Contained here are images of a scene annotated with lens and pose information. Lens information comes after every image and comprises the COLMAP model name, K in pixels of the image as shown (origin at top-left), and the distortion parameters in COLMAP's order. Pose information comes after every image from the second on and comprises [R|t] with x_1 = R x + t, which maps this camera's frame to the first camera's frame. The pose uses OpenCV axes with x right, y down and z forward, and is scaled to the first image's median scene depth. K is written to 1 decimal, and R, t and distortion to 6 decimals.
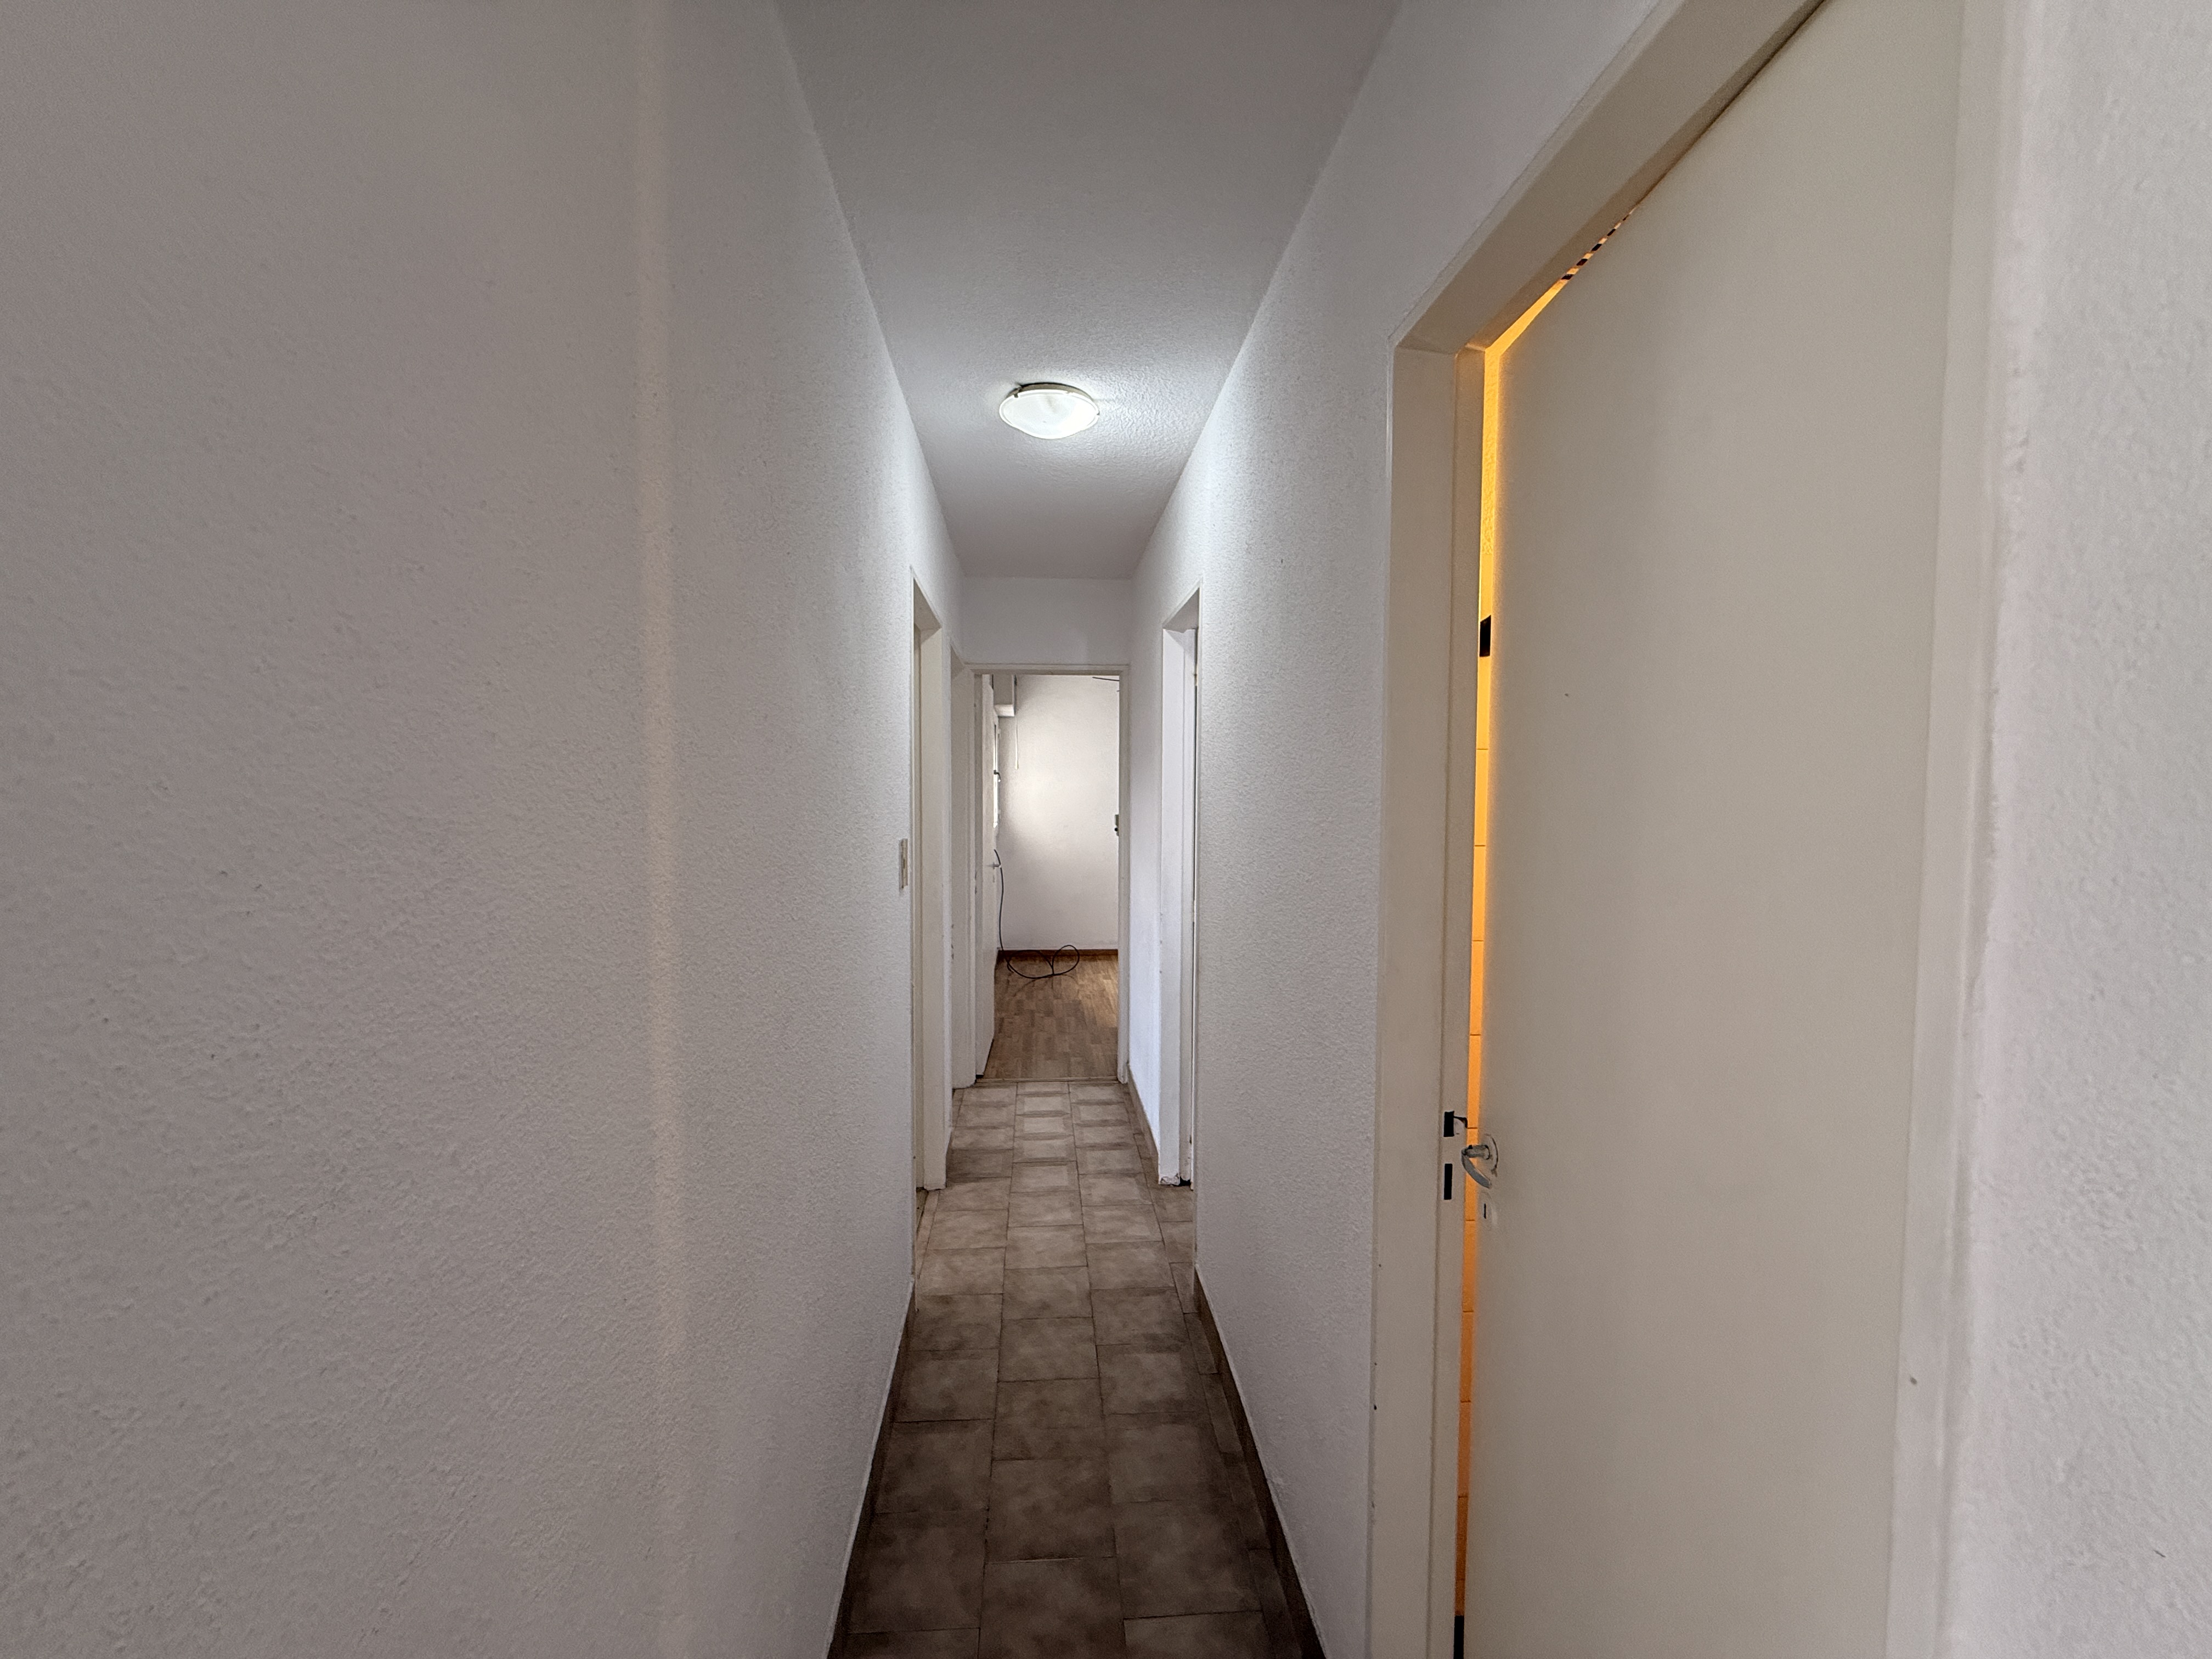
lens RADIAL K [[874.6, 0, 1100.2], [0, 874.6, 829.2], [0, 0, 1]] dist [-0.000369, 0.000283]
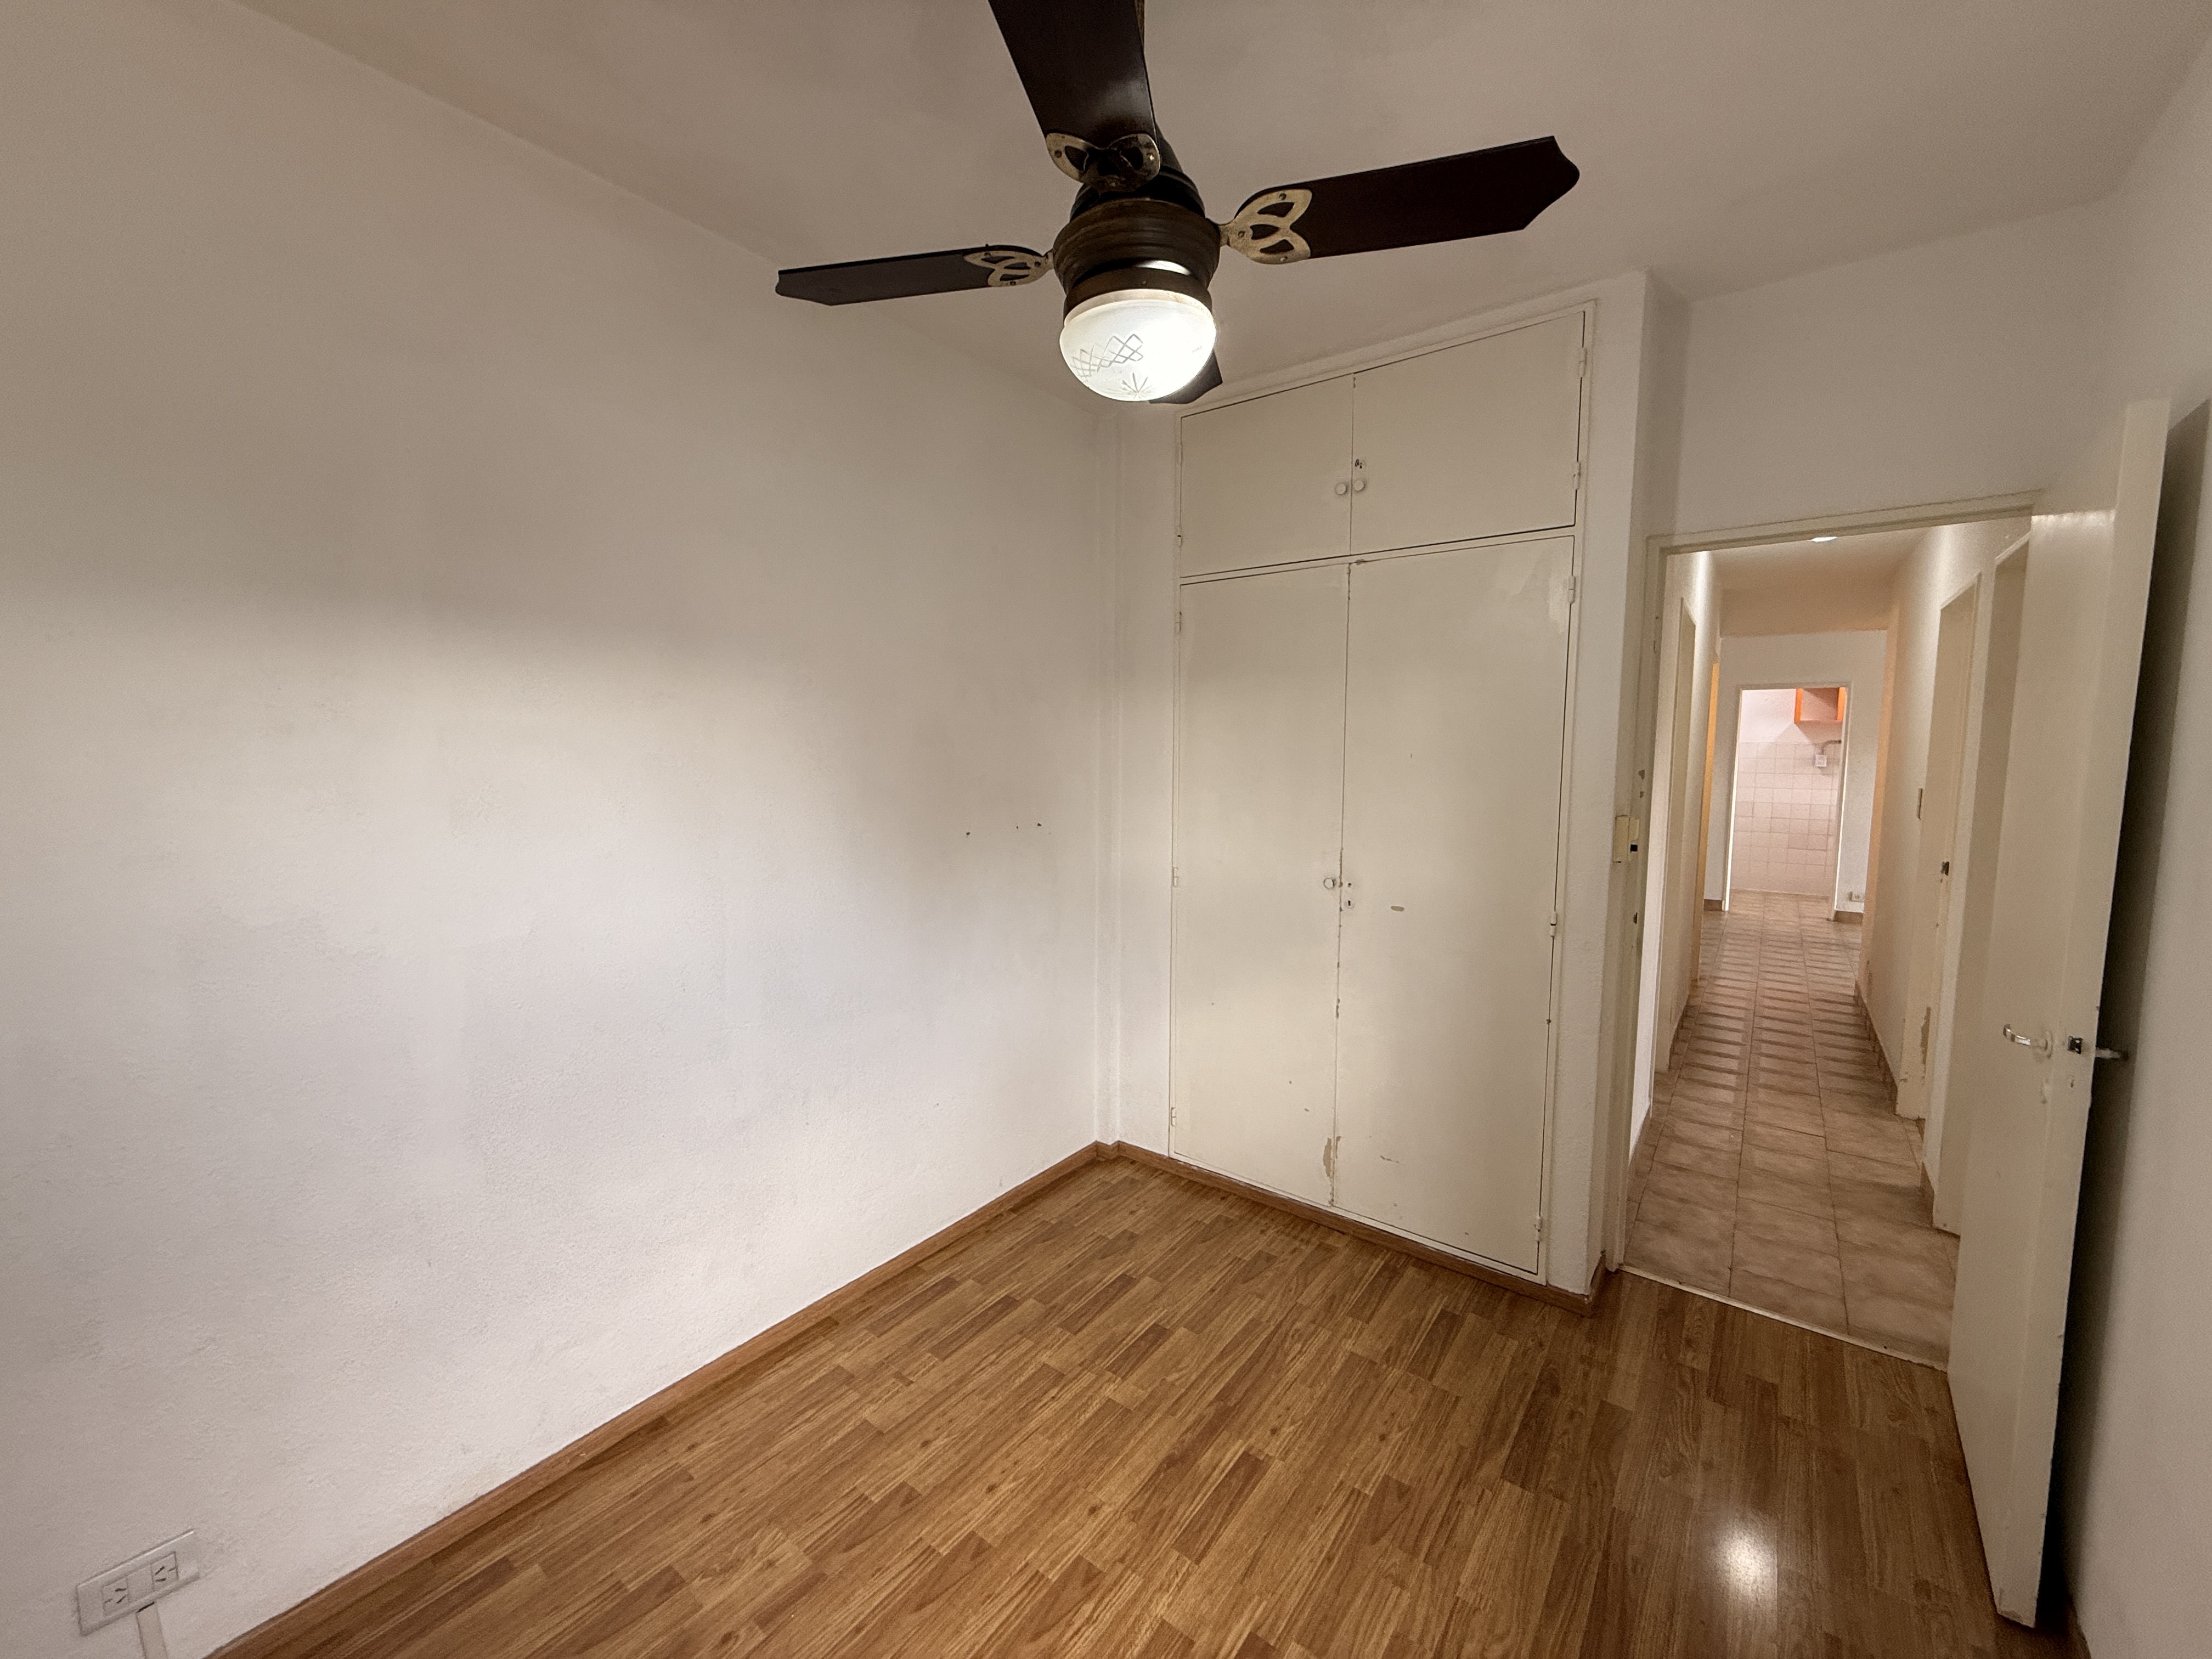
lens RADIAL K [[874.6, 0, 1100.2], [0, 874.6, 829.2], [0, 0, 1]] dist [-0.000369, 0.000283]
pose [[-0.745065, -0.067969, 0.663520, -0.109063], [0.030593, 0.990265, 0.135794, -0.111717], [-0.666290, 0.121474, -0.735732, 2.037040]]
